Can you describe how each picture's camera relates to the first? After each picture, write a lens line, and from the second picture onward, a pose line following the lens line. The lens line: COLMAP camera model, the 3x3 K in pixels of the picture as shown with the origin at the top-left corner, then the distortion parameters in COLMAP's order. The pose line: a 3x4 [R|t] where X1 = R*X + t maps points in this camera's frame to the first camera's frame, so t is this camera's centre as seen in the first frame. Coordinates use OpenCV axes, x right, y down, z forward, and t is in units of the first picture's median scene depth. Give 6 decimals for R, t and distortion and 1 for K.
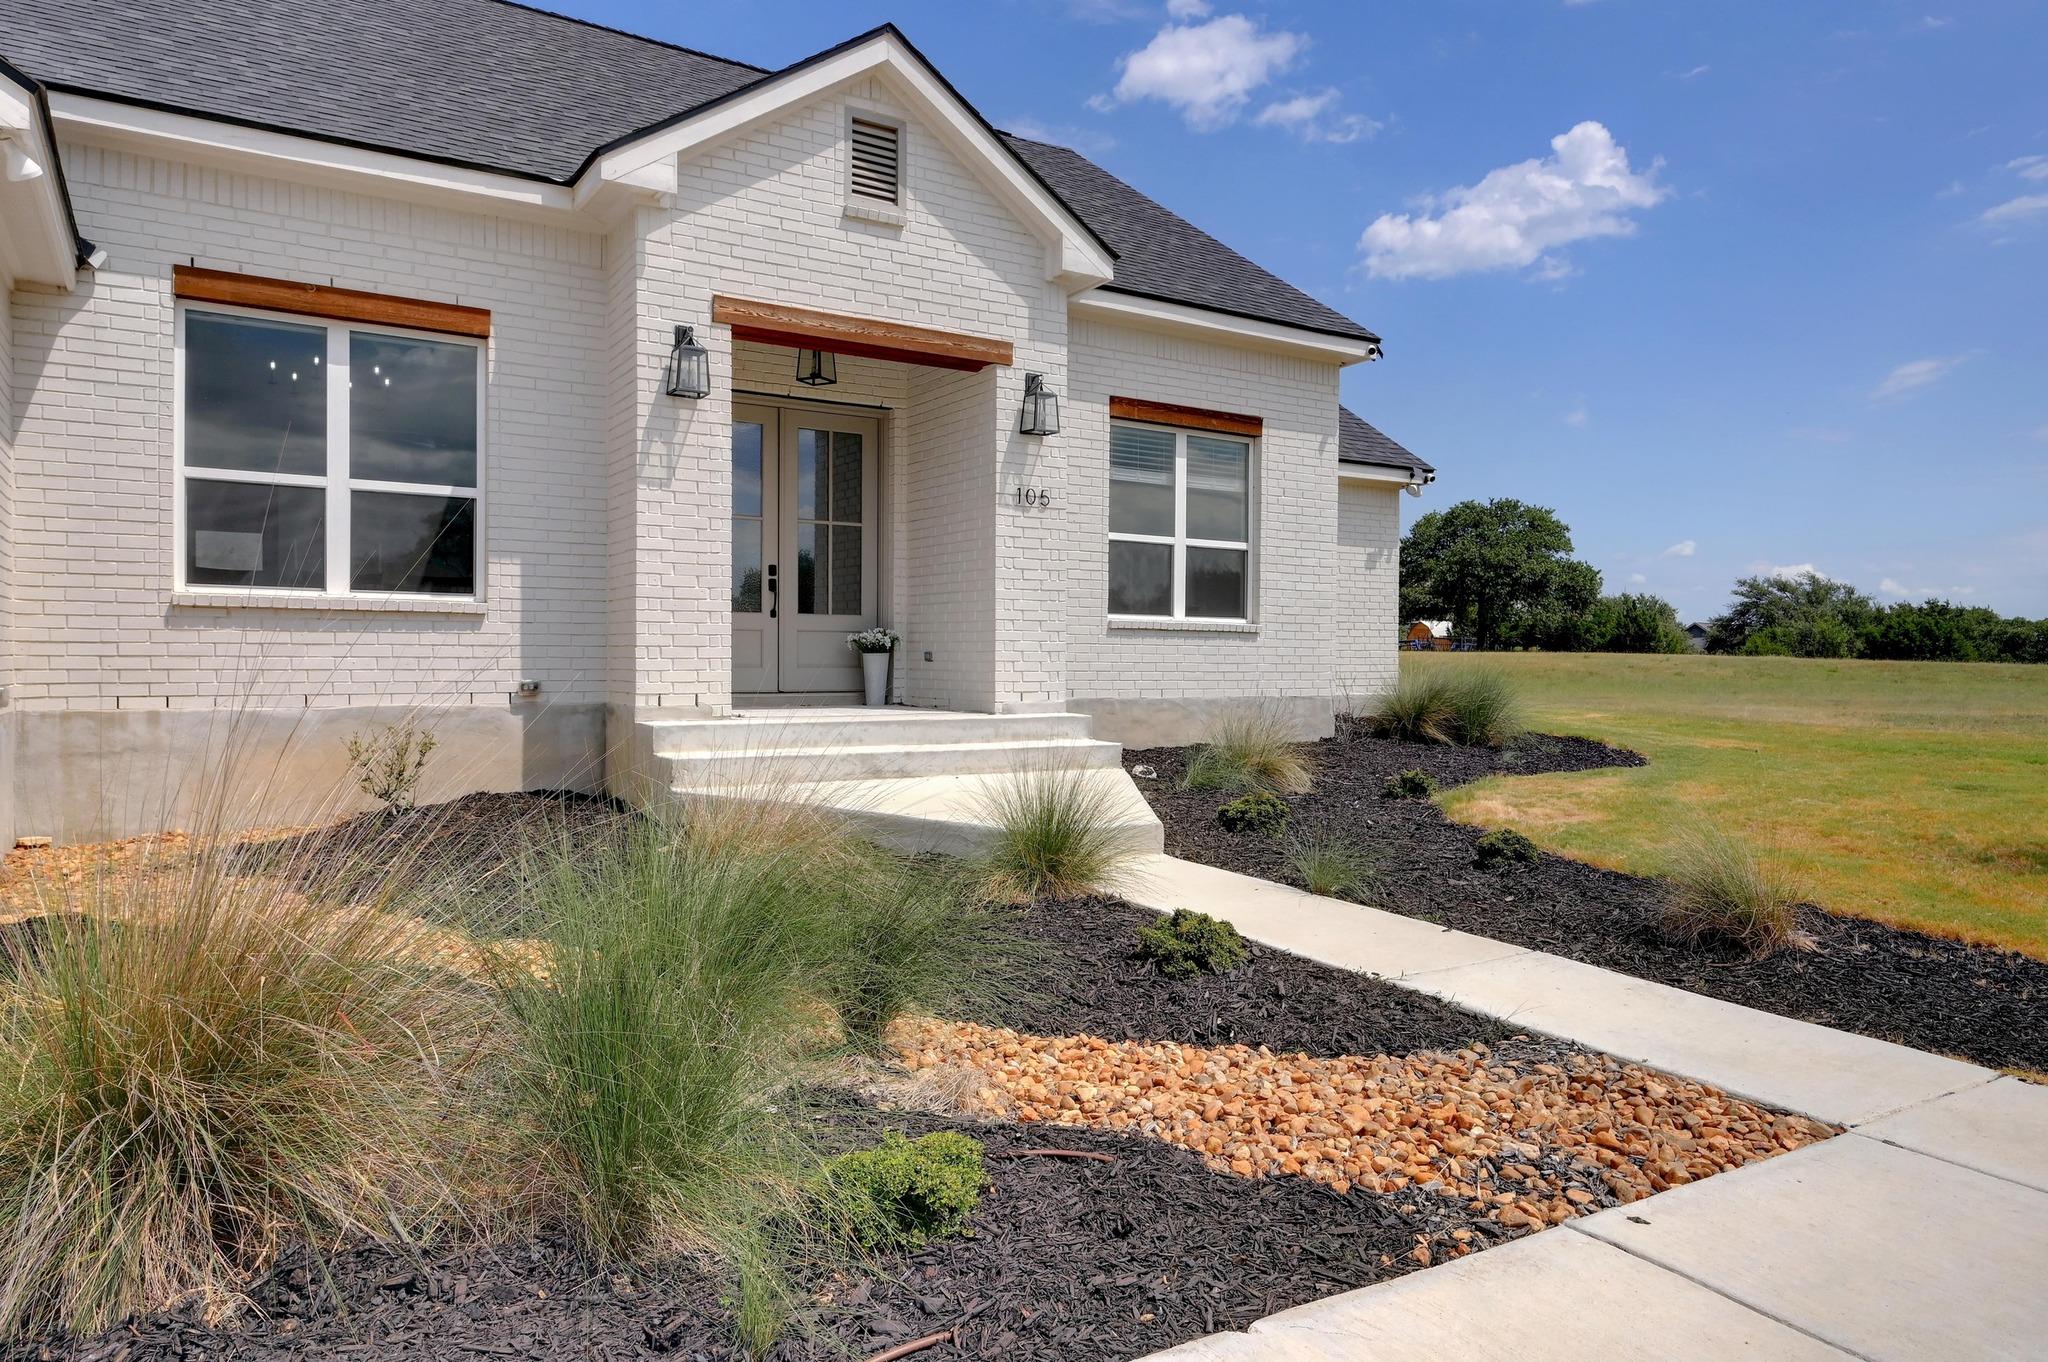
lens RADIAL K [[1381.2, 0, 1054.0], [0, 1381.2, 691.4], [0, 0, 1]] dist [-0.009587, -0.003970]
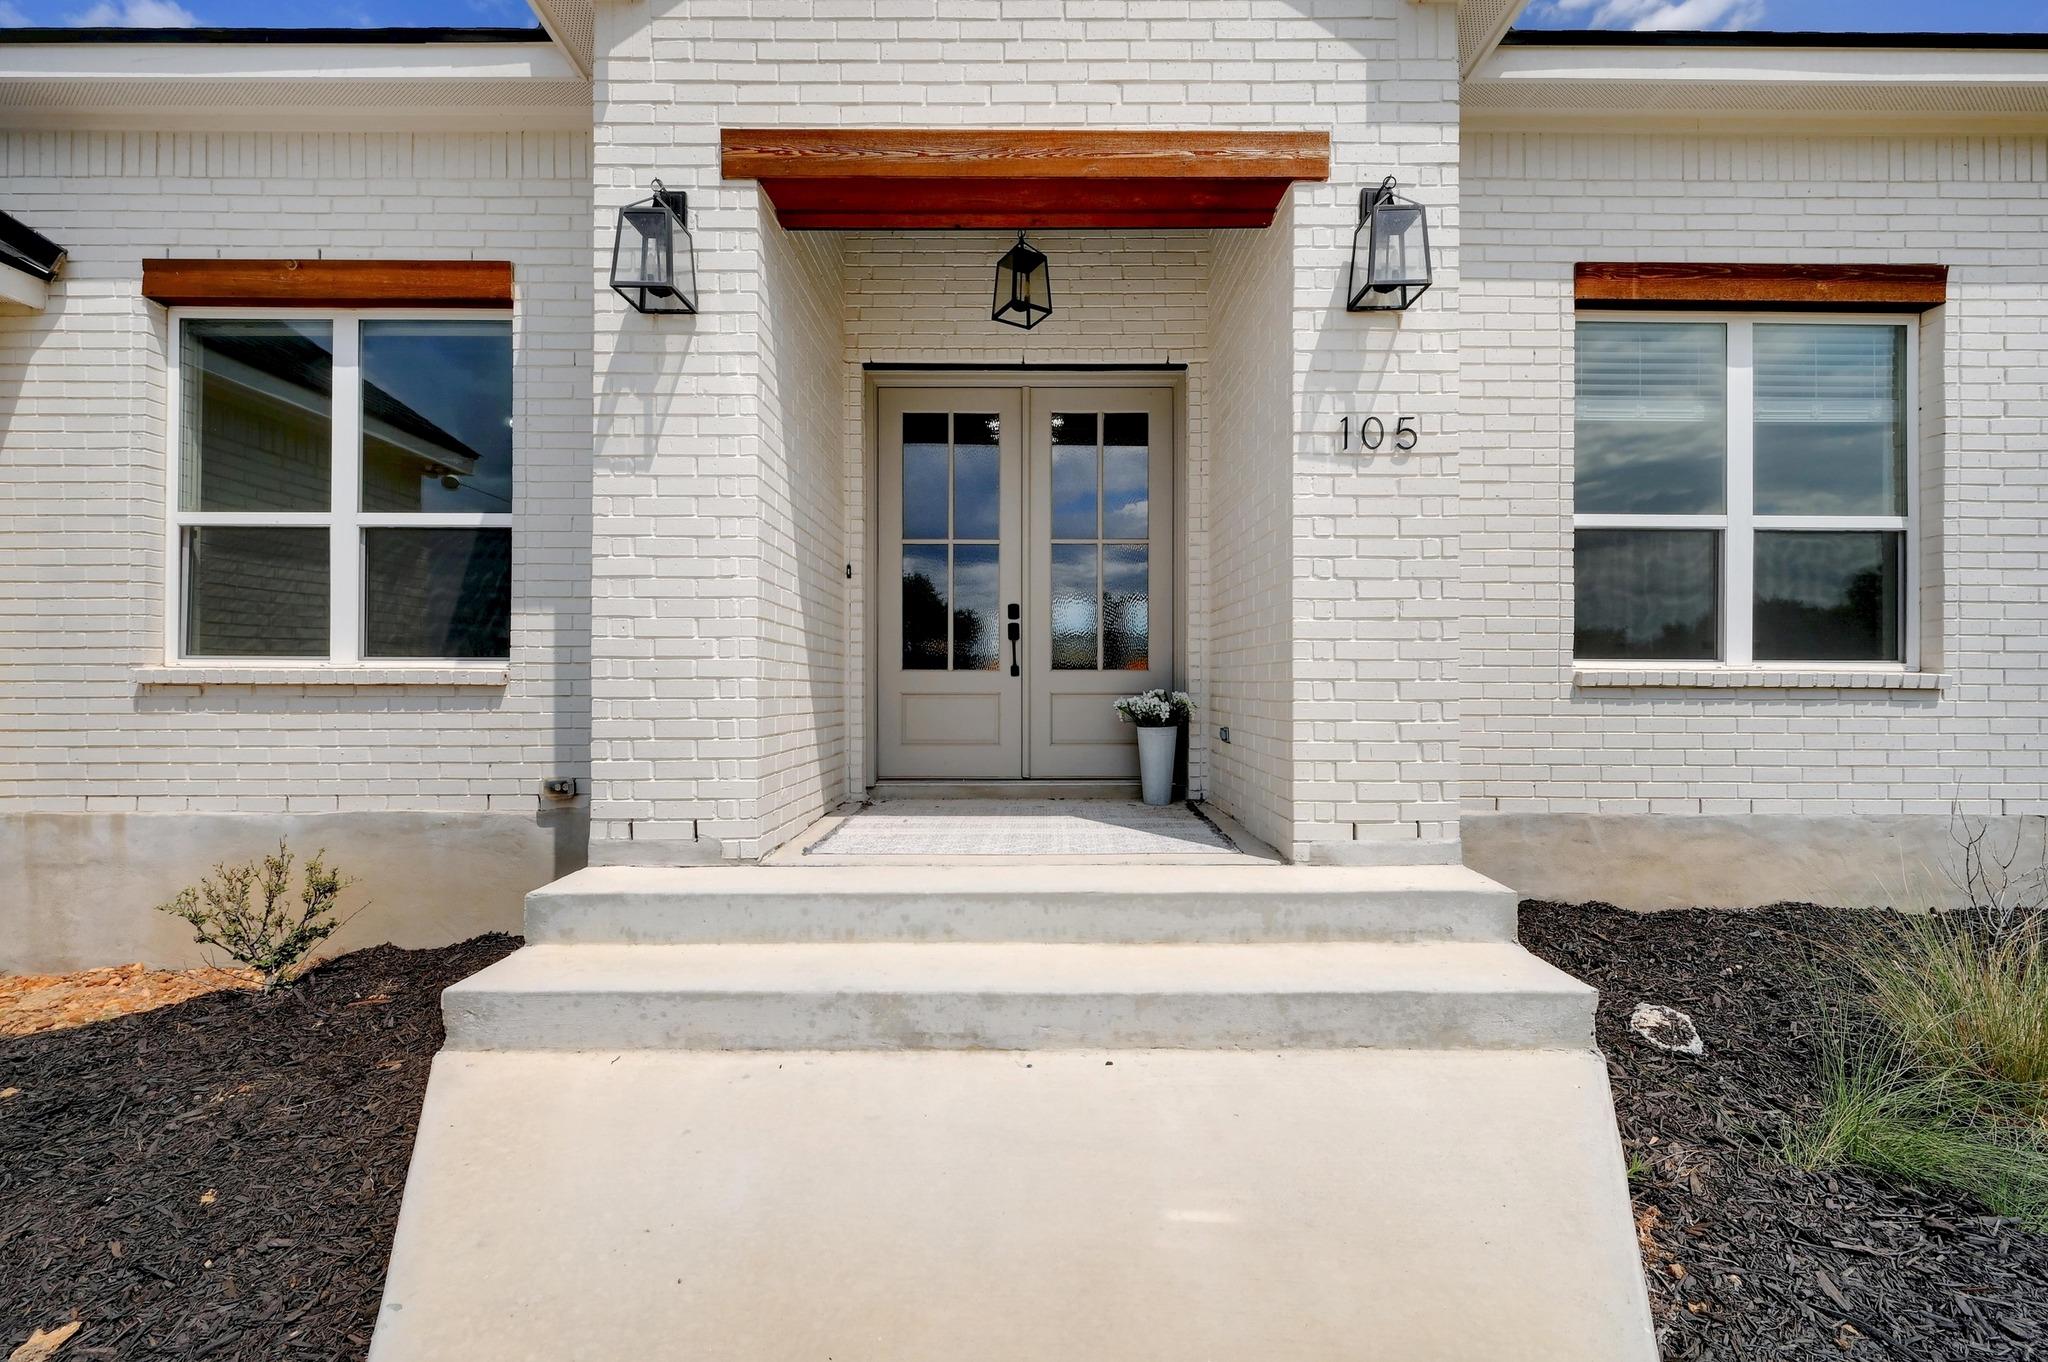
lens RADIAL K [[829.2, 0, 1023.9], [0, 829.2, 686.4], [0, 0, 1]] dist [-0.001117, 0.000049]
pose [[0.834271, -0.005294, -0.551329, 0.039027], [-0.007319, 0.999759, -0.020676, -0.038199], [0.551305, 0.021284, 0.834032, 0.620014]]
